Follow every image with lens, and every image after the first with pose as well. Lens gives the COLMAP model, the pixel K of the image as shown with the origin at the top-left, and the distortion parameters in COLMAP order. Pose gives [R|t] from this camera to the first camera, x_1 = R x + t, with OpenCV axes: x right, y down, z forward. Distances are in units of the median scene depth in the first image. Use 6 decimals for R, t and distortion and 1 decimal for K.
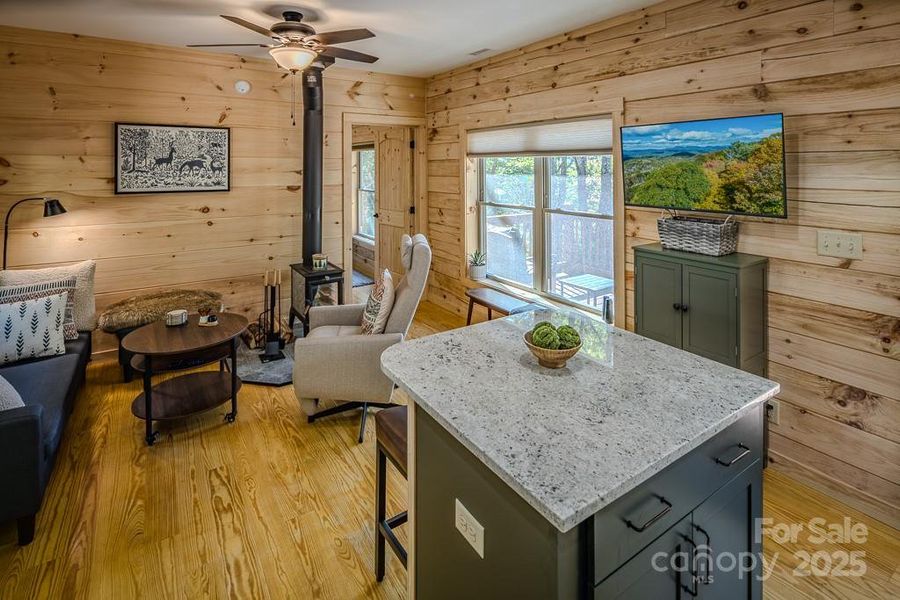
lens RADIAL K [[457.5, 0, 450.1], [0, 457.5, 283.8], [0, 0, 1]] dist [-0.001948, -0.000536]
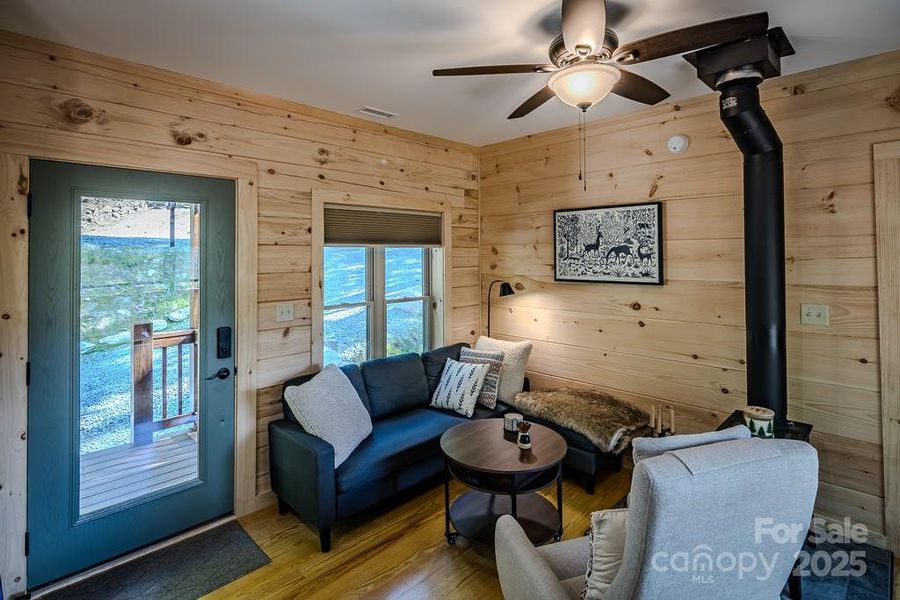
lens RADIAL K [[457.5, 0, 450.1], [0, 457.5, 283.8], [0, 0, 1]] dist [-0.001948, -0.000536]
pose [[0.187331, 0.058722, -0.980540, 0.193693], [-0.237929, 0.971199, 0.012706, -0.145955], [0.953046, 0.230919, 0.195907, 0.581122]]
